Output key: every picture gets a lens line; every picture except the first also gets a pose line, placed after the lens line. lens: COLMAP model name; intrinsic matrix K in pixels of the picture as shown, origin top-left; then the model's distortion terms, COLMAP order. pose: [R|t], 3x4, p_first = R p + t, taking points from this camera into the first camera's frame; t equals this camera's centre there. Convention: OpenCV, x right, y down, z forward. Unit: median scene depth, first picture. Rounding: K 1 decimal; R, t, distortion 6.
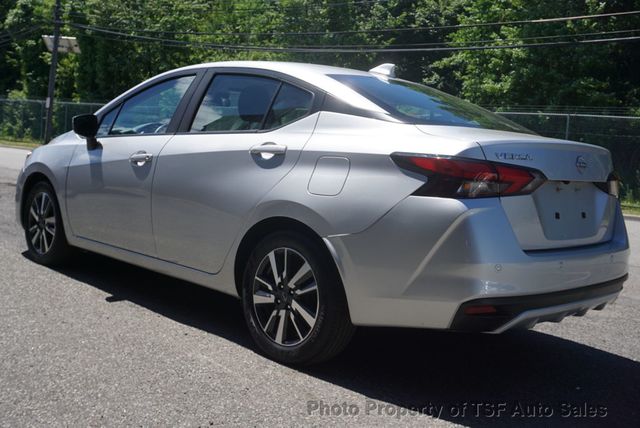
lens RADIAL K [[690.7, 0, 320.0], [0, 690.7, 214.0], [0, 0, 1]] dist [0.109494, -0.236906]
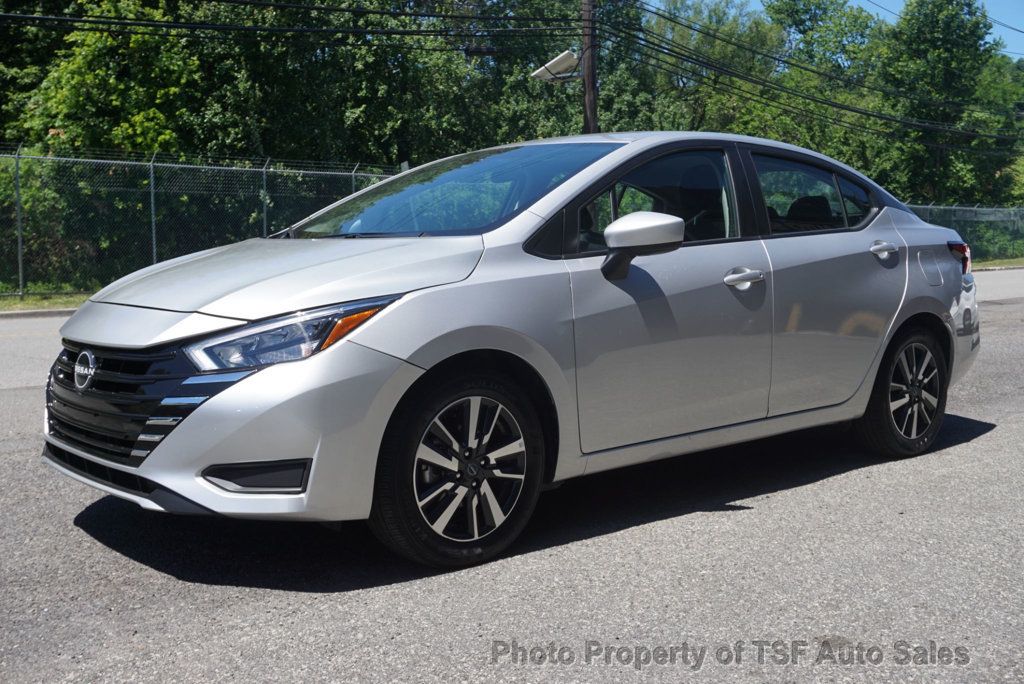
lens RADIAL K [[1066.5, 0, 512.0], [0, 1066.5, 342.0], [0, 0, 1]] dist [0.005940, -0.002946]
pose [[0.067419, -0.170108, 0.983117, -1.596046], [0.095586, 0.981927, 0.163347, -0.260139], [-0.993135, 0.082959, 0.082461, 1.428987]]
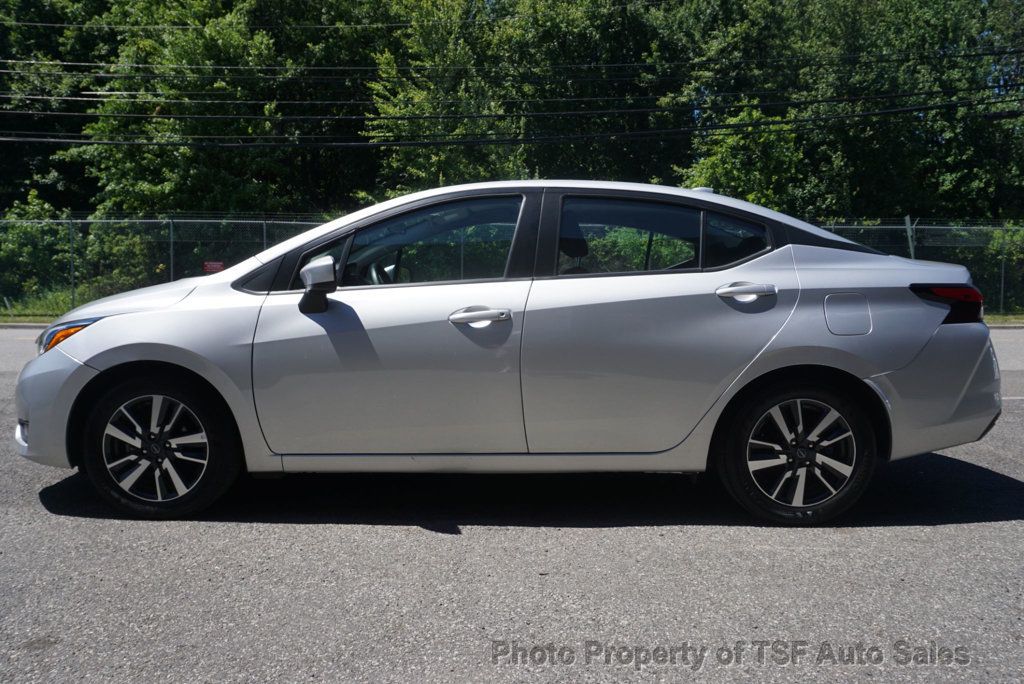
lens RADIAL K [[775.9, 0, 512.0], [0, 775.9, 342.0], [0, 0, 1]] dist [-0.007674, 0.001874]
pose [[0.712643, -0.127604, 0.689824, -0.974121], [0.116018, 0.991215, 0.063499, -0.127714], [-0.691867, 0.034780, 0.721187, 0.522766]]
